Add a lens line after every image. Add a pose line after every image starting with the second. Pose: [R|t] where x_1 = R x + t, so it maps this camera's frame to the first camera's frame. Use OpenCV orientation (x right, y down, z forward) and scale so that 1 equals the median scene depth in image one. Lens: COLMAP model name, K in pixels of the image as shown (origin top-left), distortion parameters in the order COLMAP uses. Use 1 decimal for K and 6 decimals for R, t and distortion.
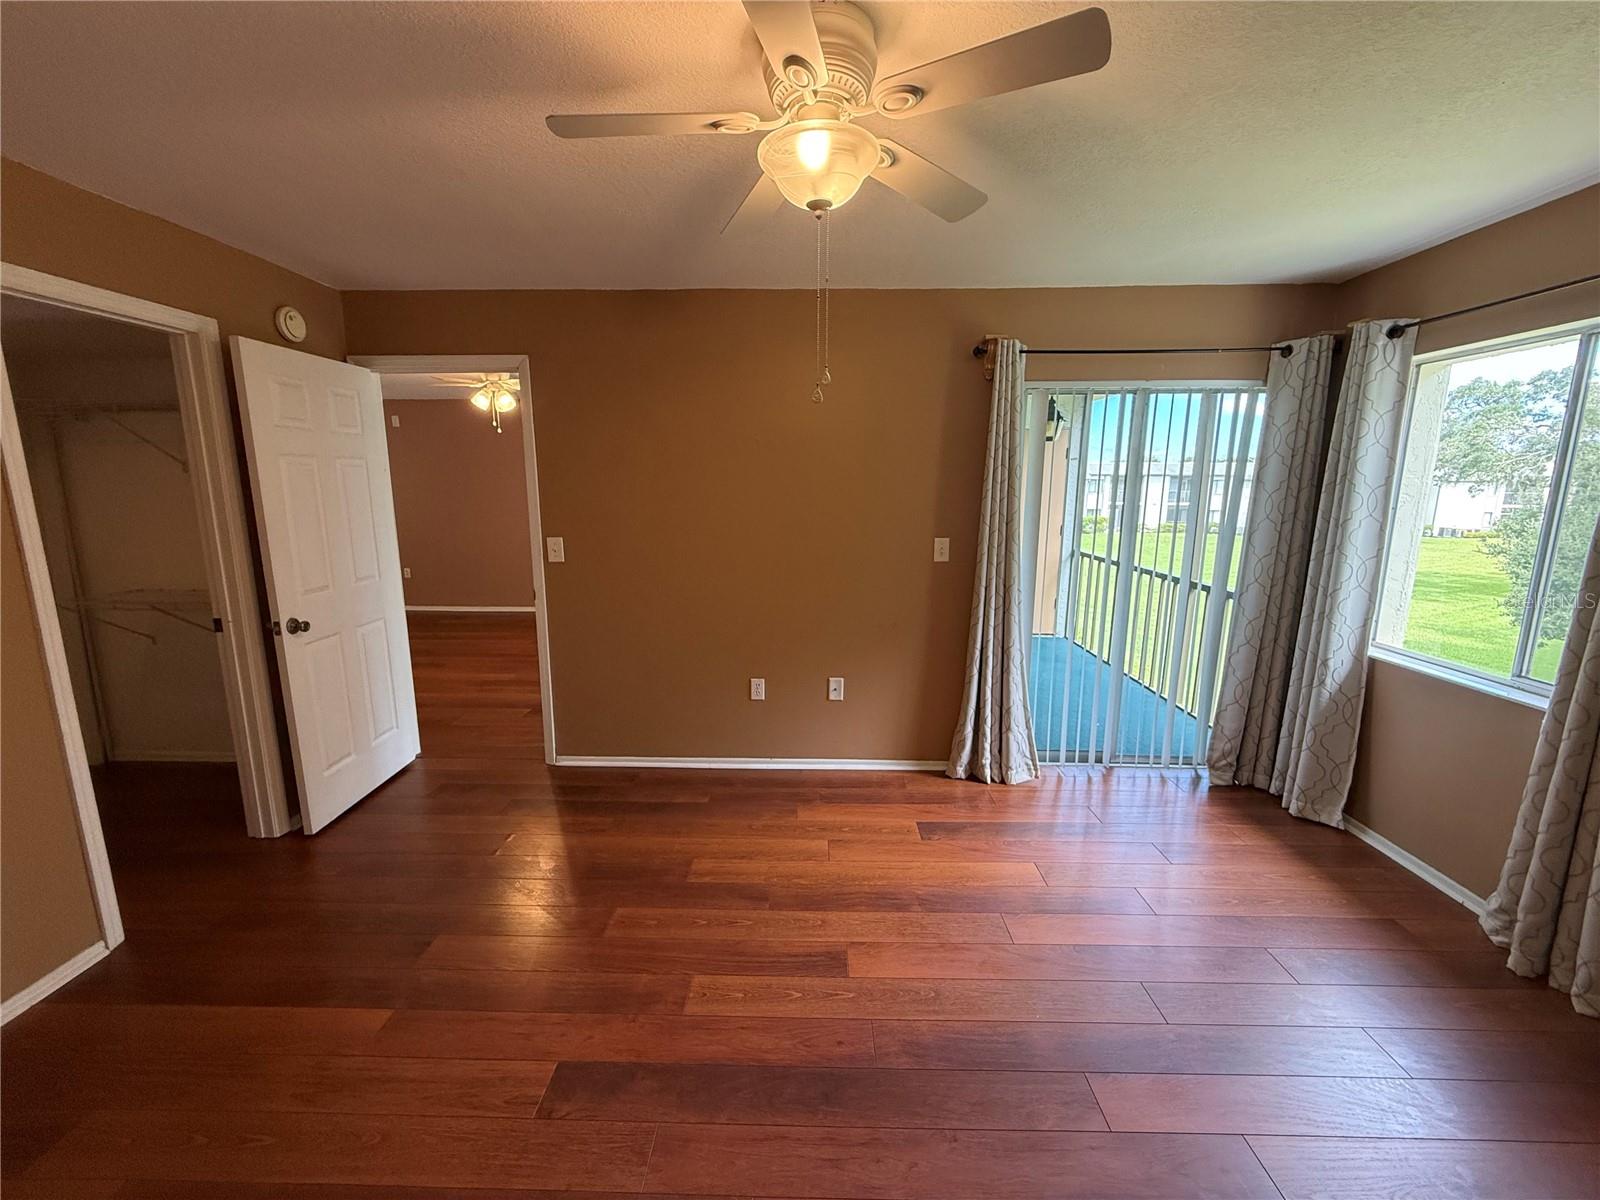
lens RADIAL K [[638.7, 0, 798.4], [0, 638.7, 597.1], [0, 0, 1]] dist [-0.001469, -0.000209]
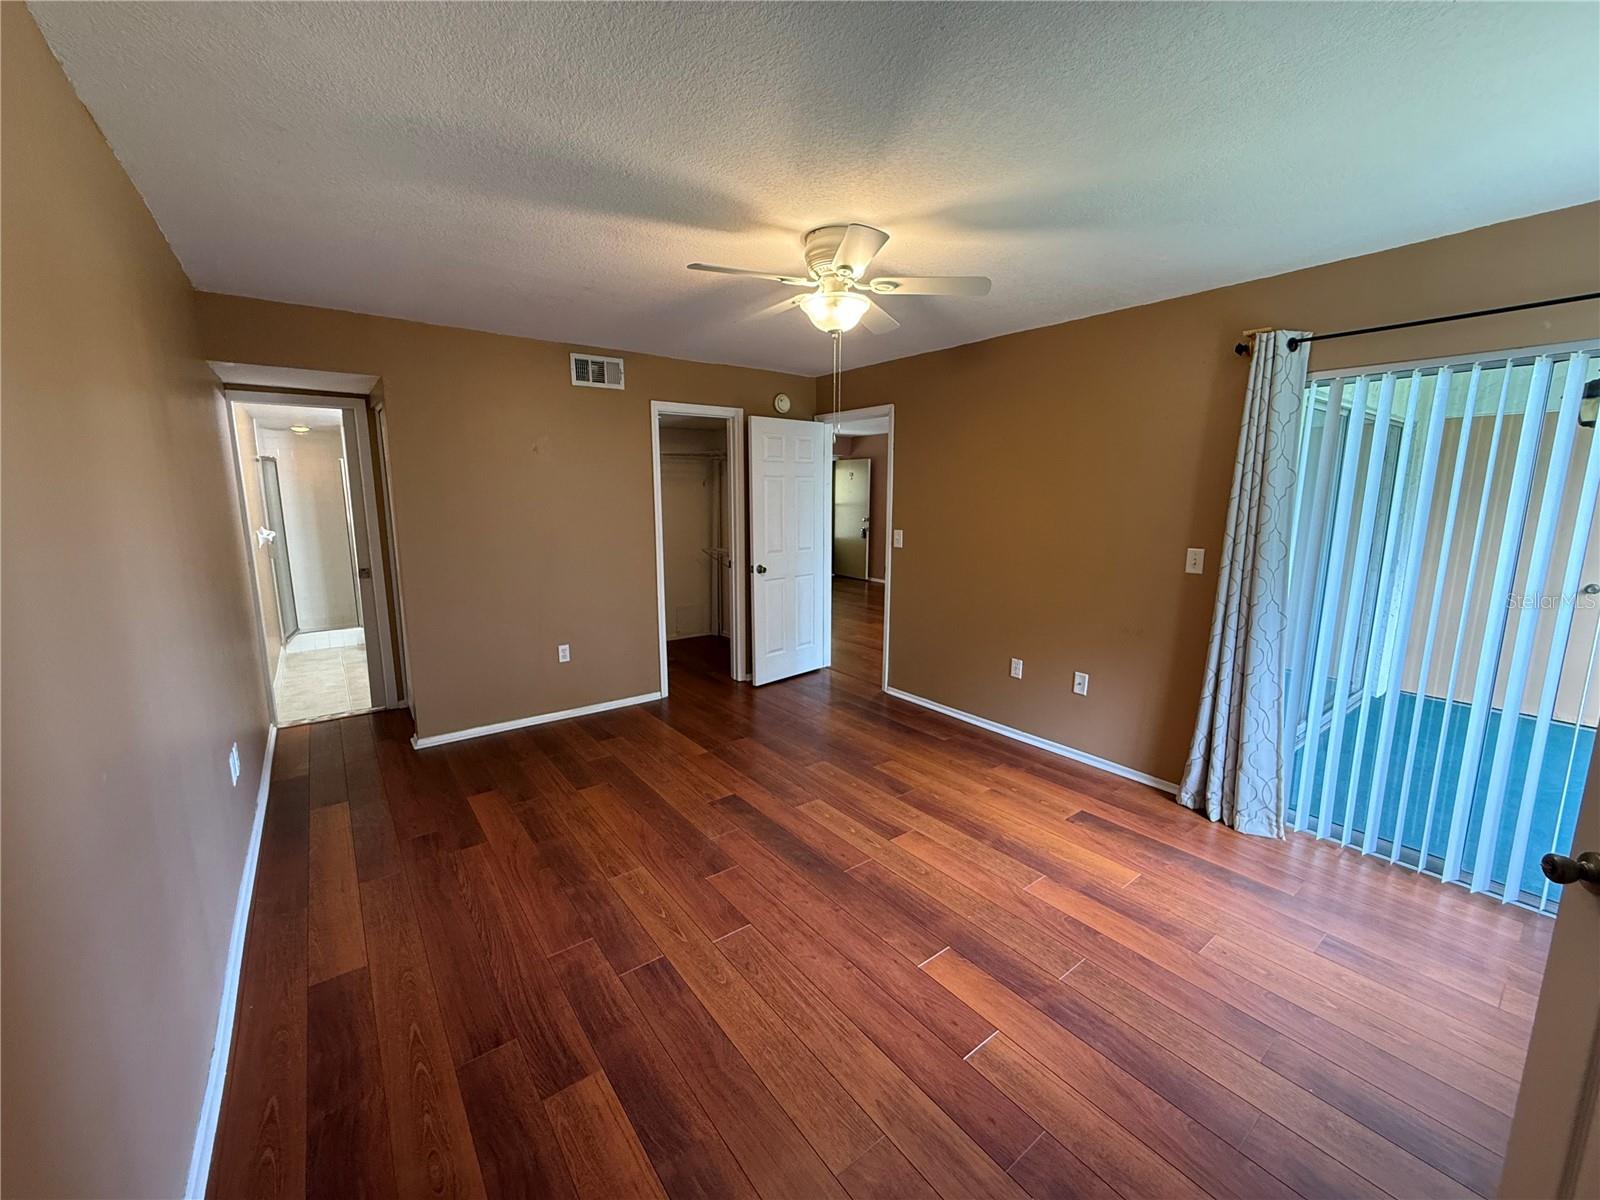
lens RADIAL K [[638.7, 0, 798.4], [0, 638.7, 597.1], [0, 0, 1]] dist [-0.001469, -0.000209]
pose [[0.618592, 0.126172, -0.775515, 0.662538], [-0.138920, 0.989035, 0.050101, 0.014942], [0.773334, 0.076743, 0.629338, -0.055790]]
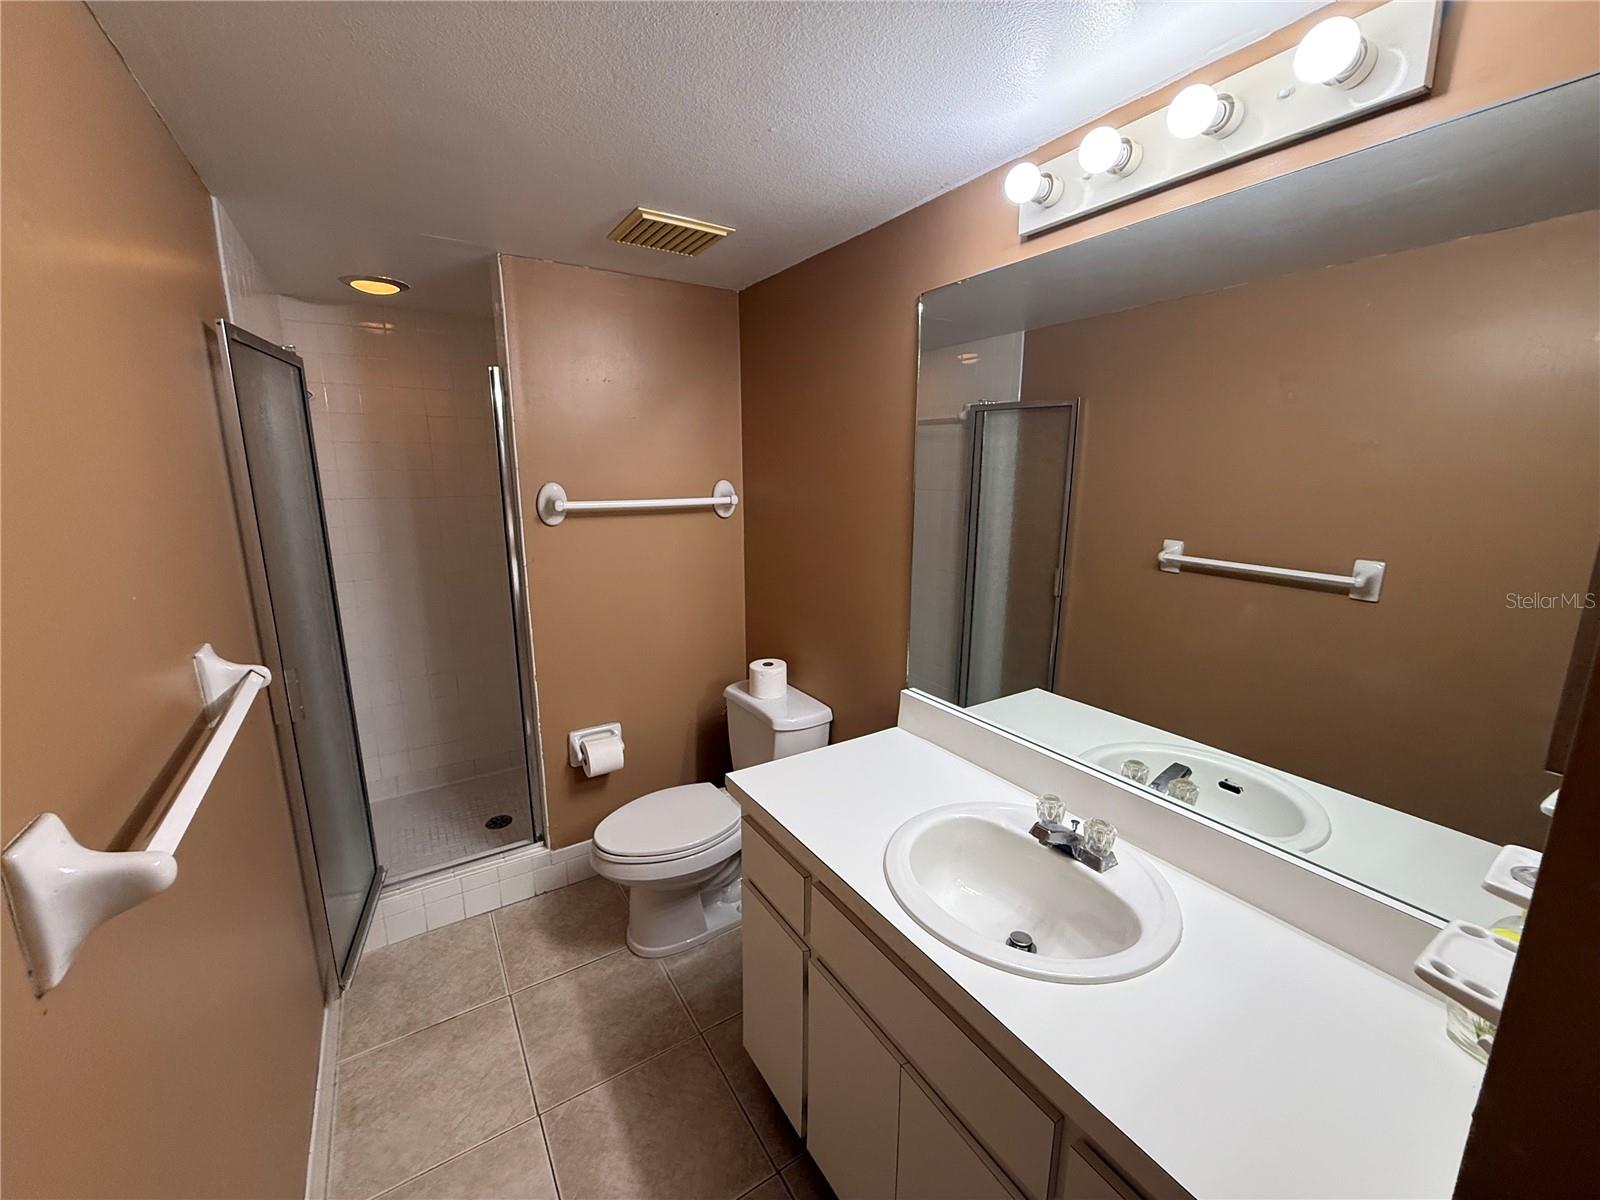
lens RADIAL K [[638.7, 0, 798.4], [0, 638.7, 597.1], [0, 0, 1]] dist [-0.001469, -0.000209]
pose [[0.558608, 0.170800, -0.811656, -0.813708], [-0.148858, 0.983324, 0.104476, 0.001293], [0.815965, 0.062461, 0.574717, -0.048902]]
